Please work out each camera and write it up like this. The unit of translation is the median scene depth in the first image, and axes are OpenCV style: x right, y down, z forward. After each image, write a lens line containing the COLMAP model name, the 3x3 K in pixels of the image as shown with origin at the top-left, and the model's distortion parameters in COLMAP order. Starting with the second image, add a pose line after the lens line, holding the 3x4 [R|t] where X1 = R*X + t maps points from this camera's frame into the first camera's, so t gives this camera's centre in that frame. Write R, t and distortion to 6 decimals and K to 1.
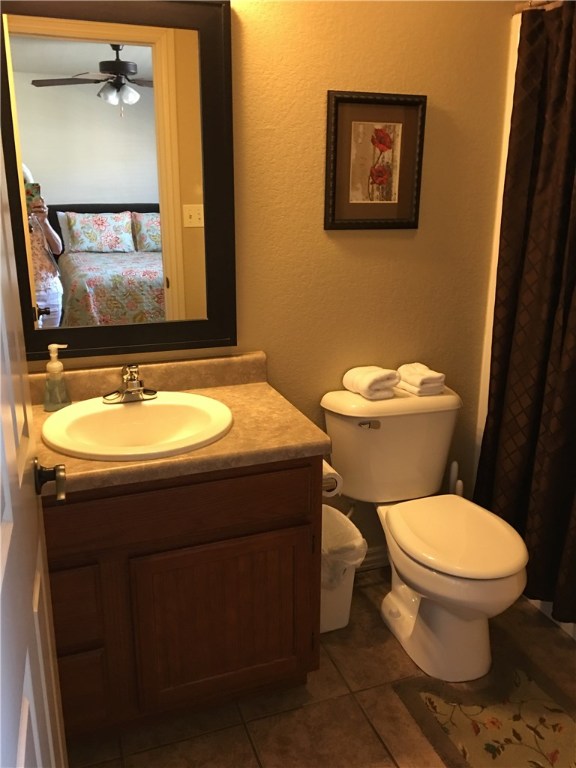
lens RADIAL K [[652.7, 0, 288.0], [0, 652.7, 384.0], [0, 0, 1]] dist [0.090735, -0.132377]
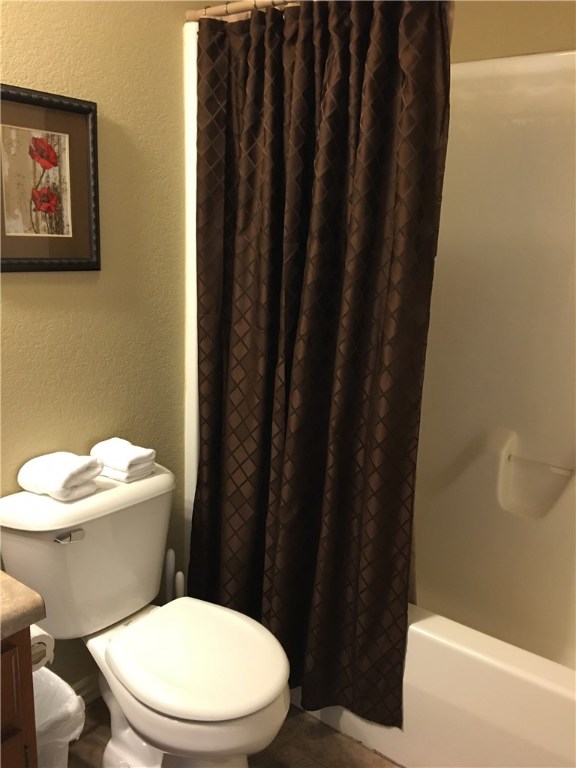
lens RADIAL K [[652.7, 0, 288.0], [0, 652.7, 384.0], [0, 0, 1]] dist [0.090735, -0.132377]
pose [[0.842789, -0.094762, 0.529837, -0.044050], [0.116798, 0.993122, -0.008166, -0.072750], [-0.525419, 0.068766, 0.848060, 0.237898]]
